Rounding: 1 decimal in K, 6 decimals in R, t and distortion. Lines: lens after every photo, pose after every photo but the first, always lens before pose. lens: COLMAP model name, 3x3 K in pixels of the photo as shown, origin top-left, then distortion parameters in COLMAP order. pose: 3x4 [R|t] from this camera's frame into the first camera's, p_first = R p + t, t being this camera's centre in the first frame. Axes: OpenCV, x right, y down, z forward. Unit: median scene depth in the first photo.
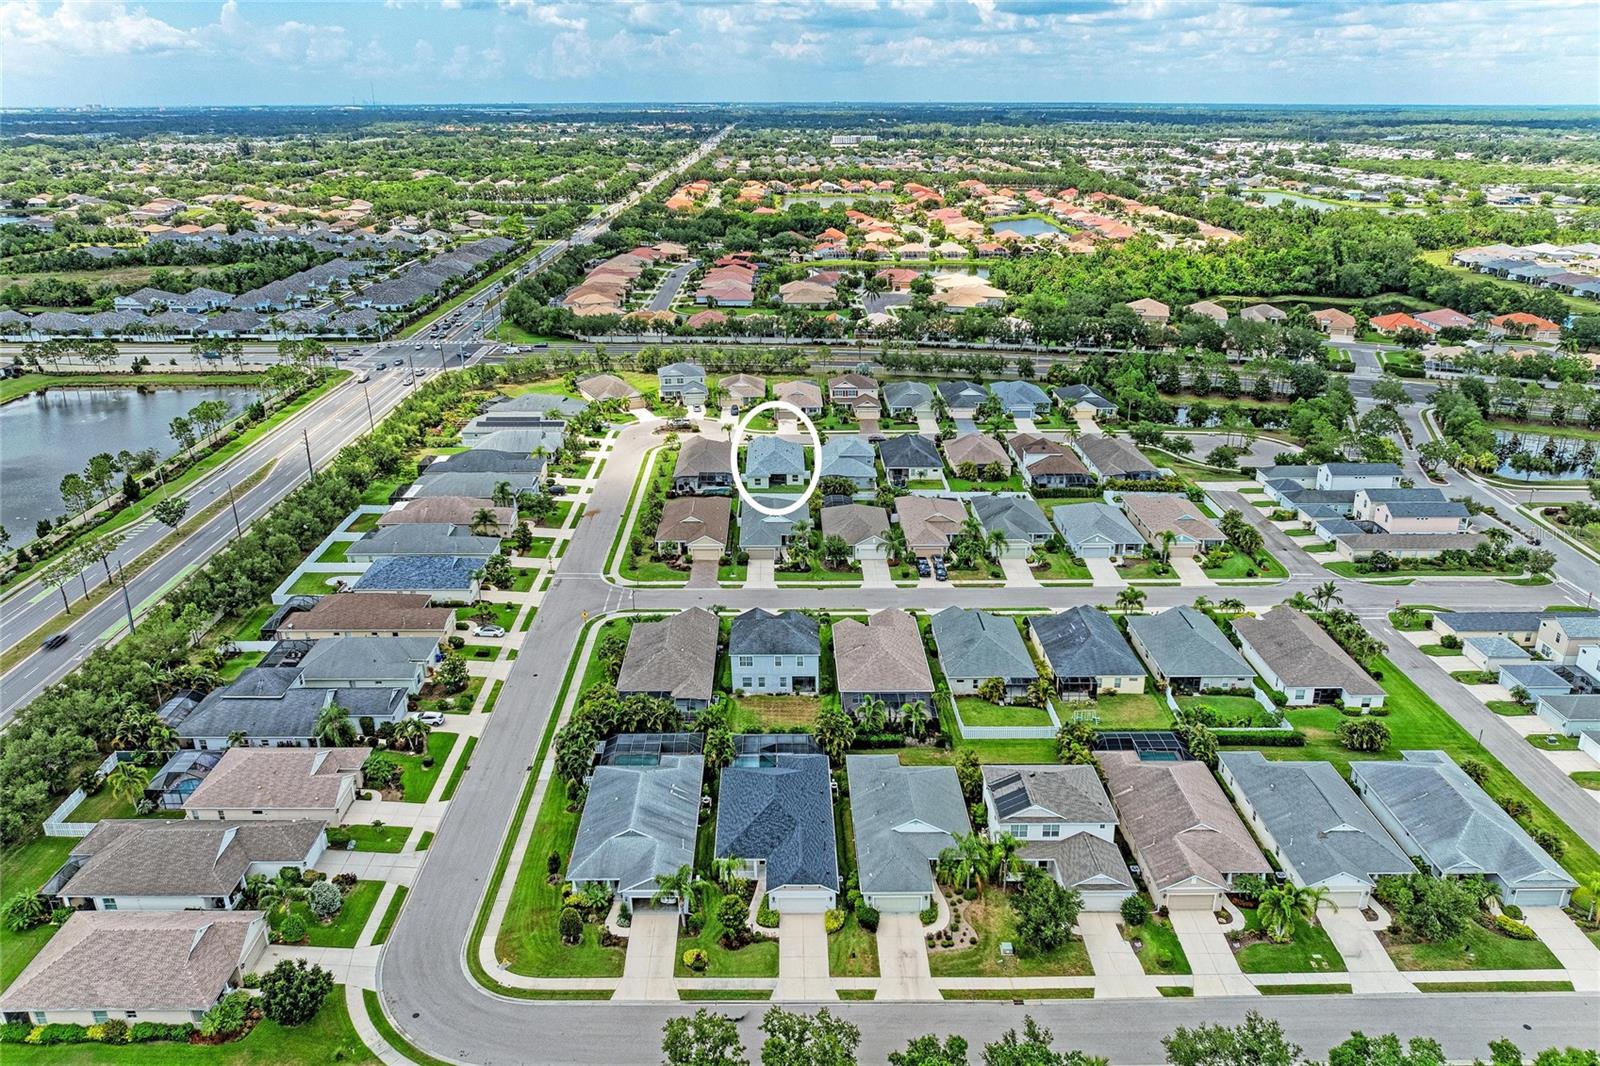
lens RADIAL K [[1122.8, 0, 806.8], [0, 1122.8, 538.2], [0, 0, 1]] dist [-0.060752, 0.003131]
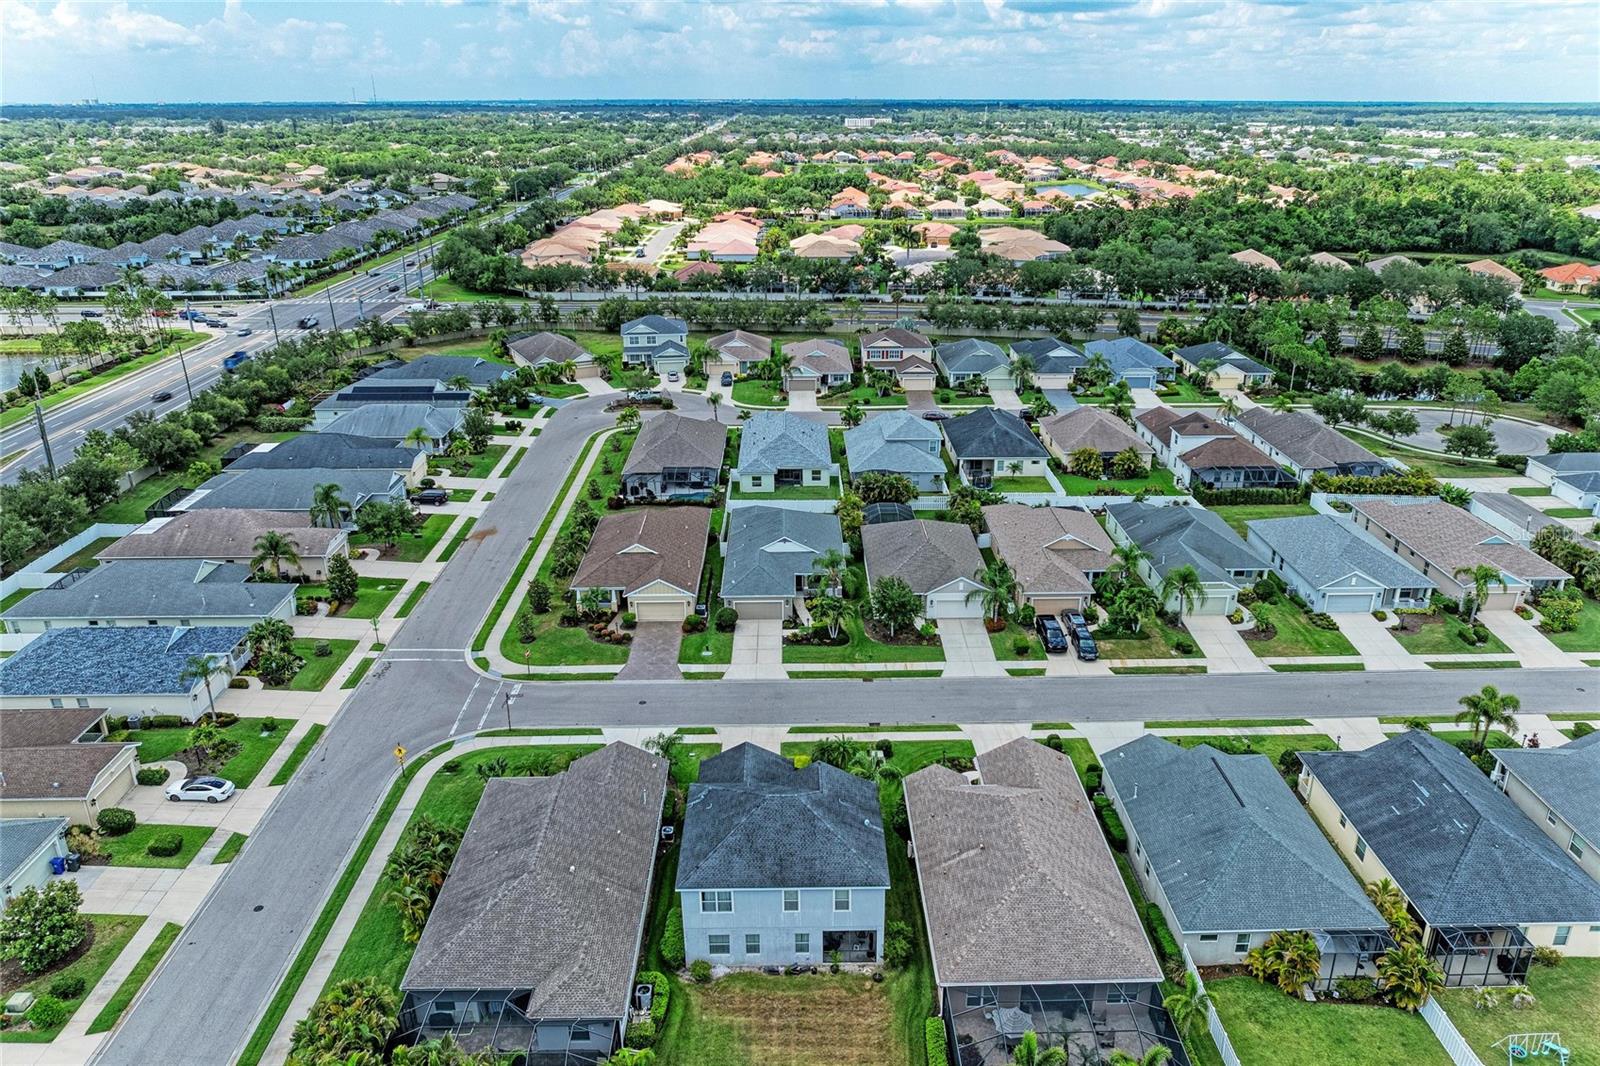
lens RADIAL K [[1122.8, 0, 791.6], [0, 1122.8, 527.7], [0, 0, 1]] dist [-0.060752, 0.003131]
pose [[0.999703, -0.003851, -0.024066, -0.008207], [0.003651, 0.999958, -0.008366, -0.016859], [0.024097, 0.008276, 0.999675, 0.330478]]
